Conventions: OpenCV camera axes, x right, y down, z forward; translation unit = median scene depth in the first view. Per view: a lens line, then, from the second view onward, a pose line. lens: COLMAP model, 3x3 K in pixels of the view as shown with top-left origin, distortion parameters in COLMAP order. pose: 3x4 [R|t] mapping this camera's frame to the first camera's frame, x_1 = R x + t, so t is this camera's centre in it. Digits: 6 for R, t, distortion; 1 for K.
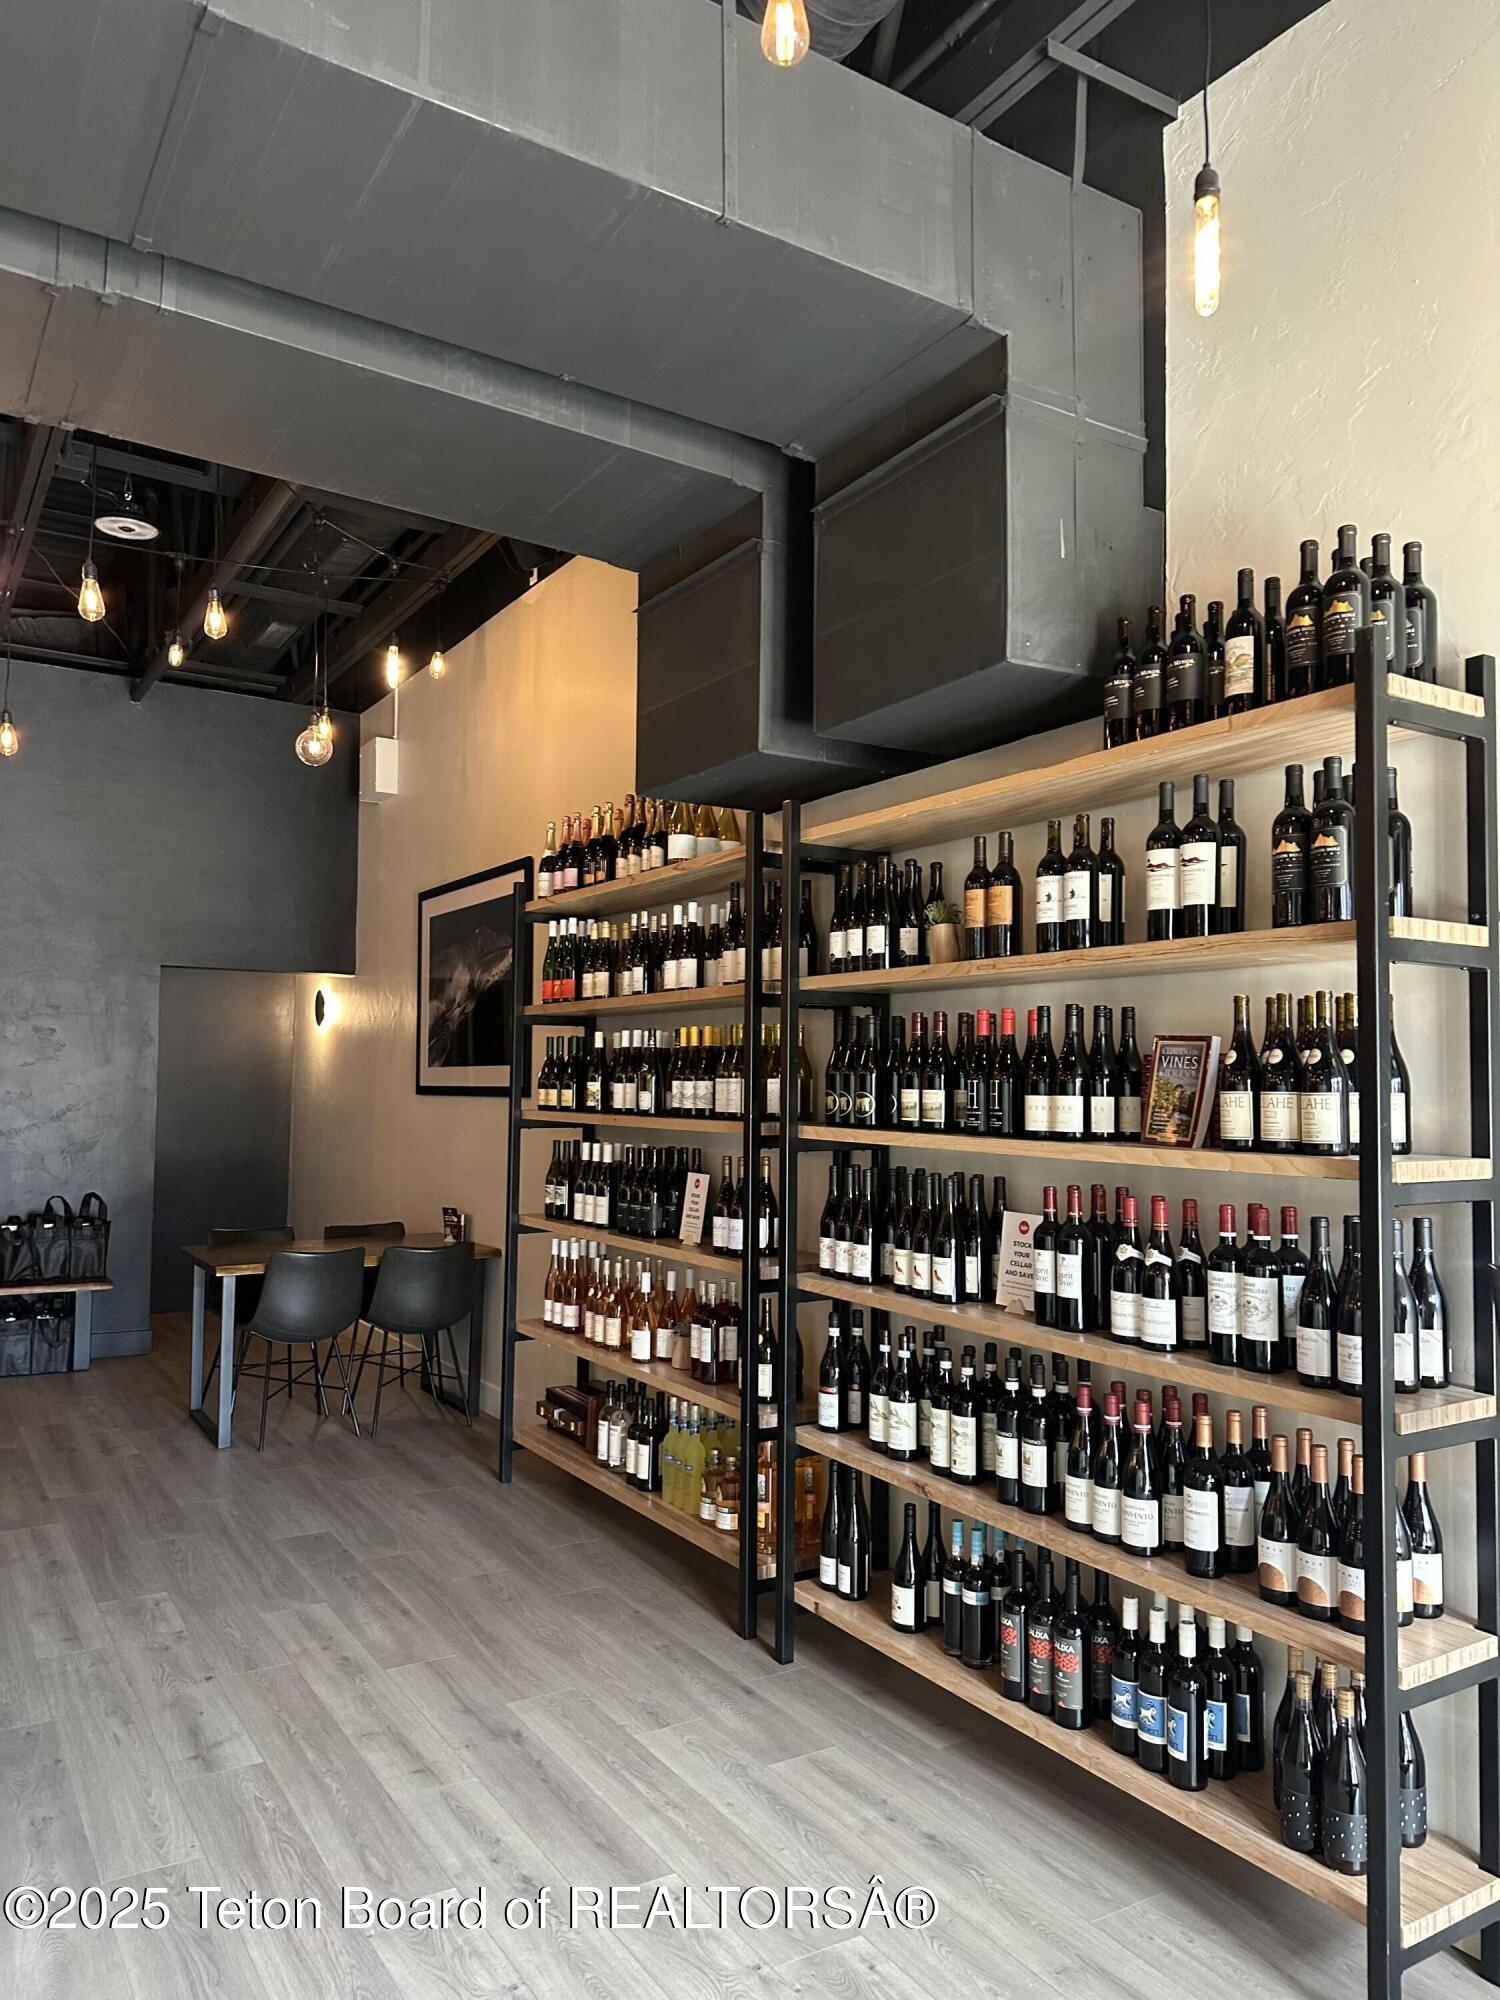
lens RADIAL K [[1379.0, 0, 736.6], [0, 1379.0, 1000.8], [0, 0, 1]] dist [0.026479, -0.036029]
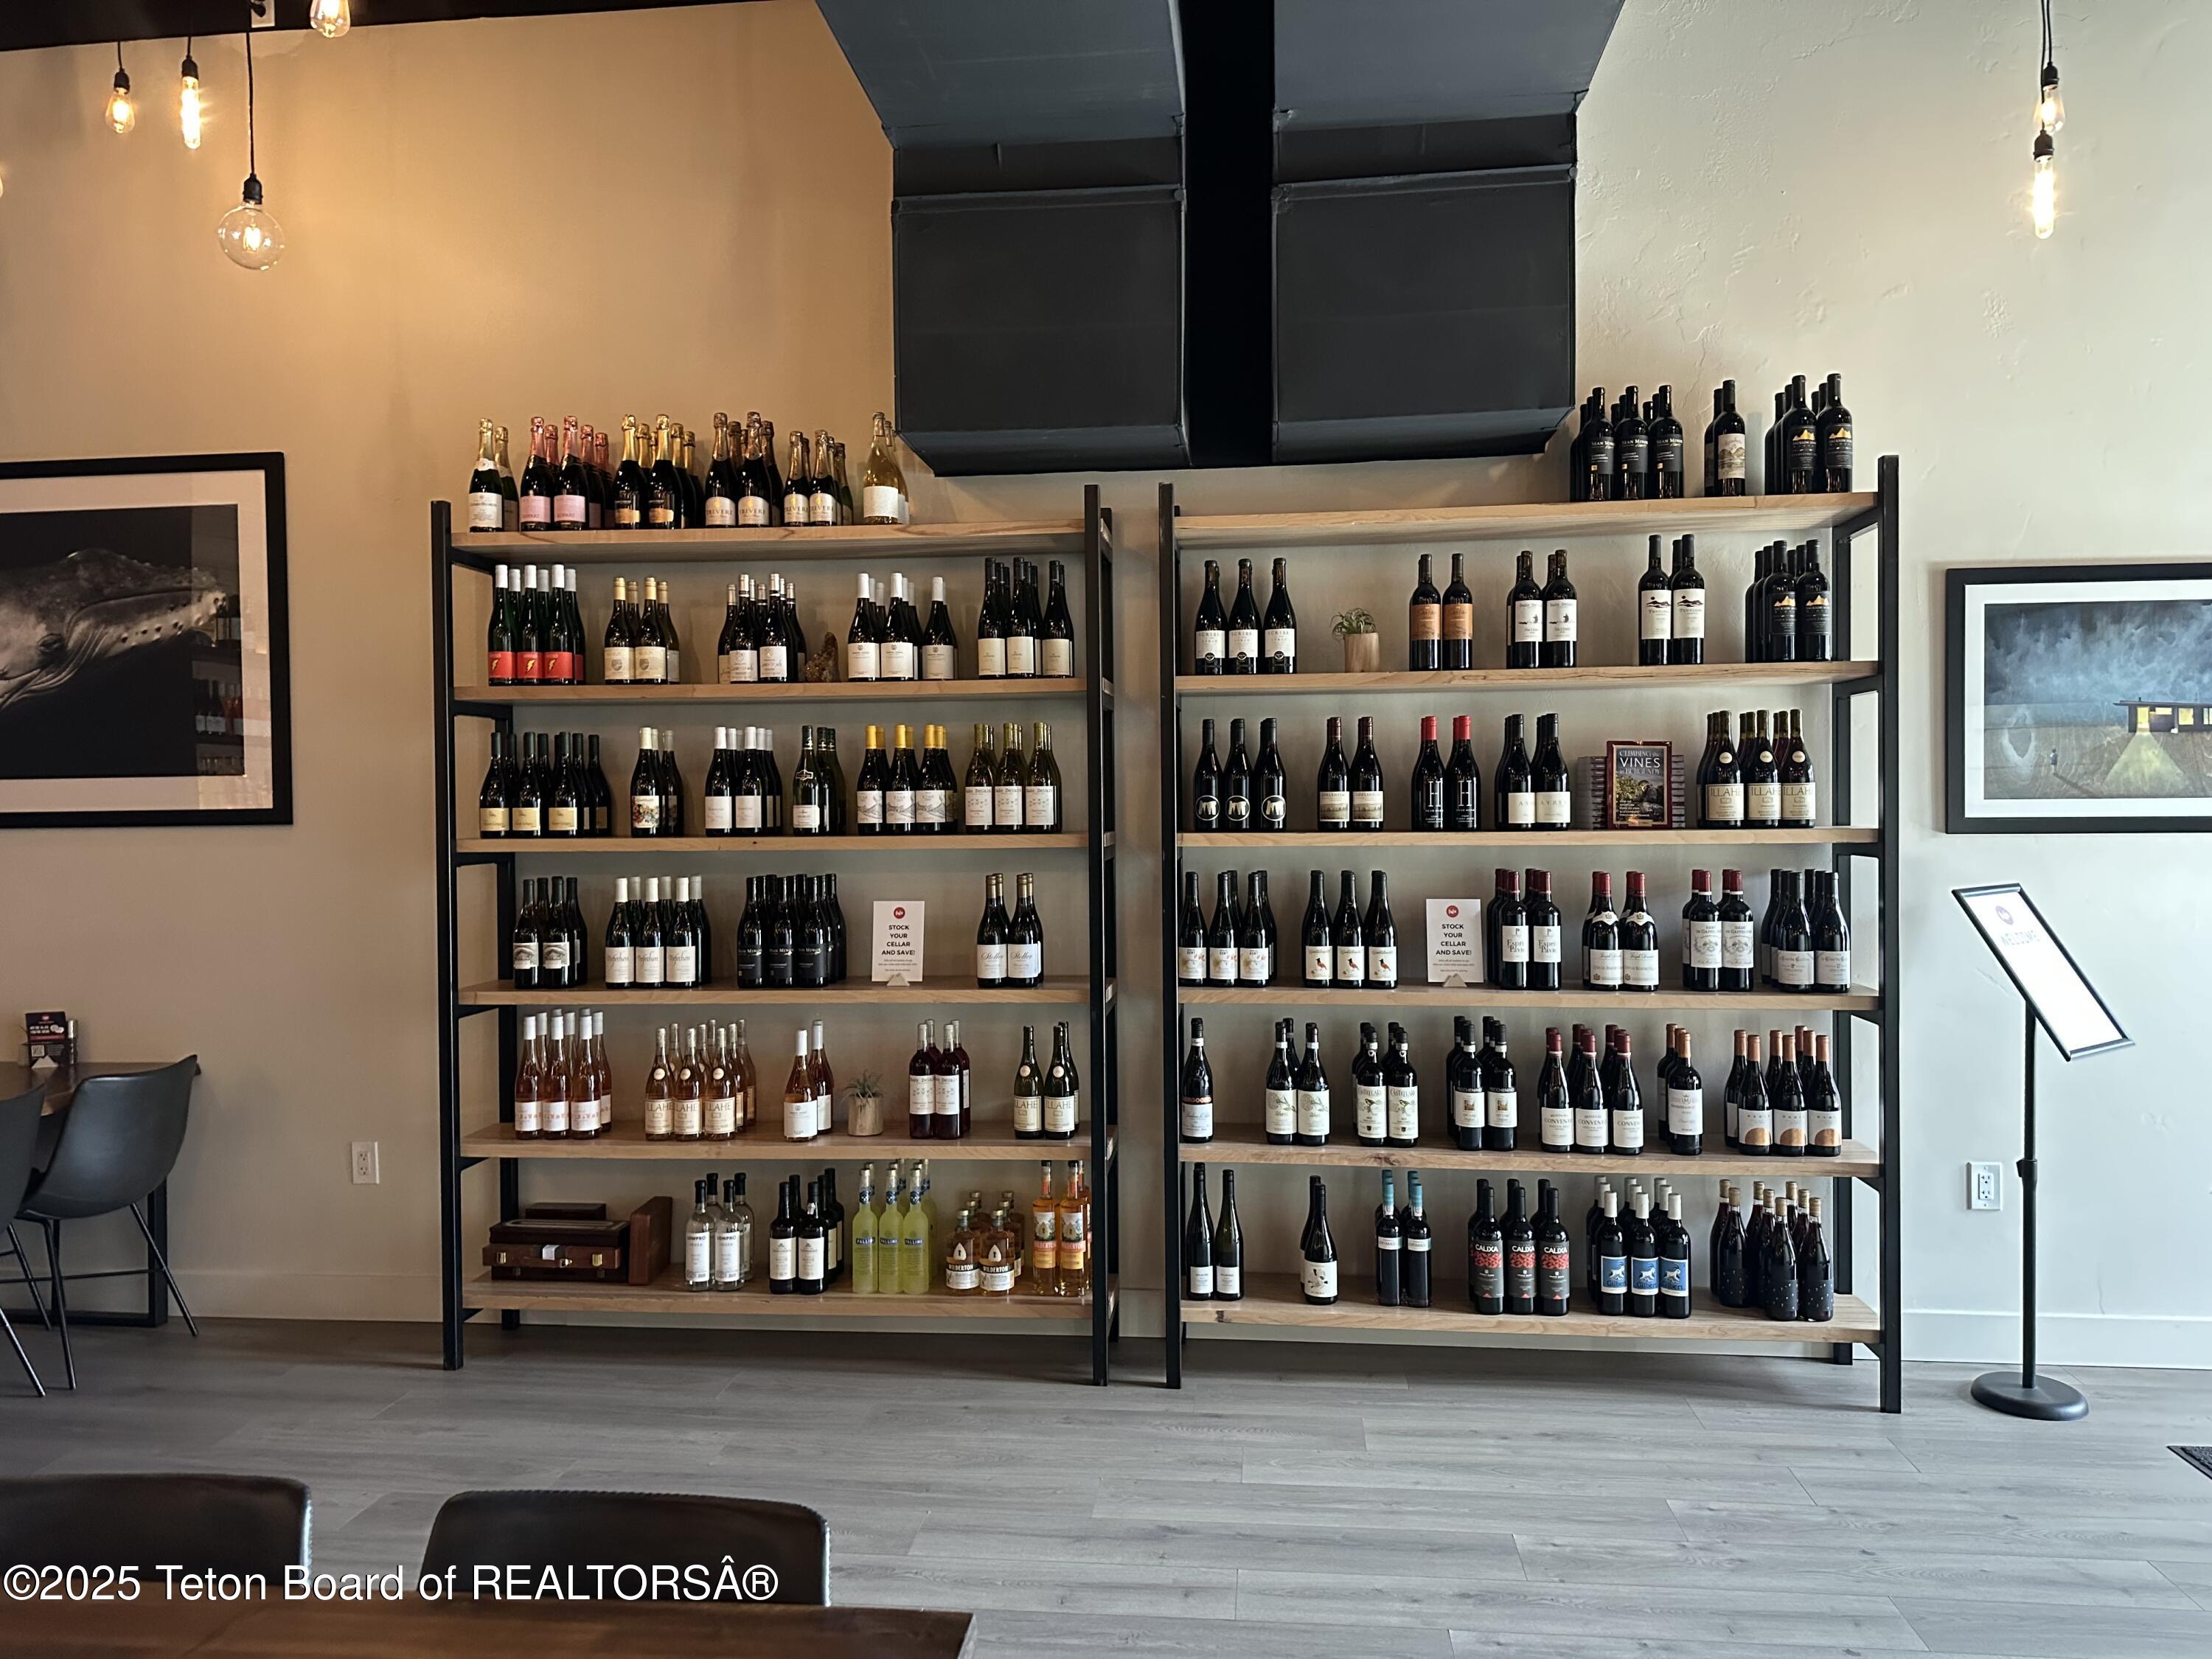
lens RADIAL K [[1525.2, 0, 1102.0], [0, 1525.2, 816.0], [0, 0, 1]] dist [0.026479, -0.036029]
pose [[0.618599, -0.022425, 0.785386, -0.967926], [-0.029634, 0.998215, 0.051843, 0.032111], [-0.785147, -0.055344, 0.616831, 0.477423]]
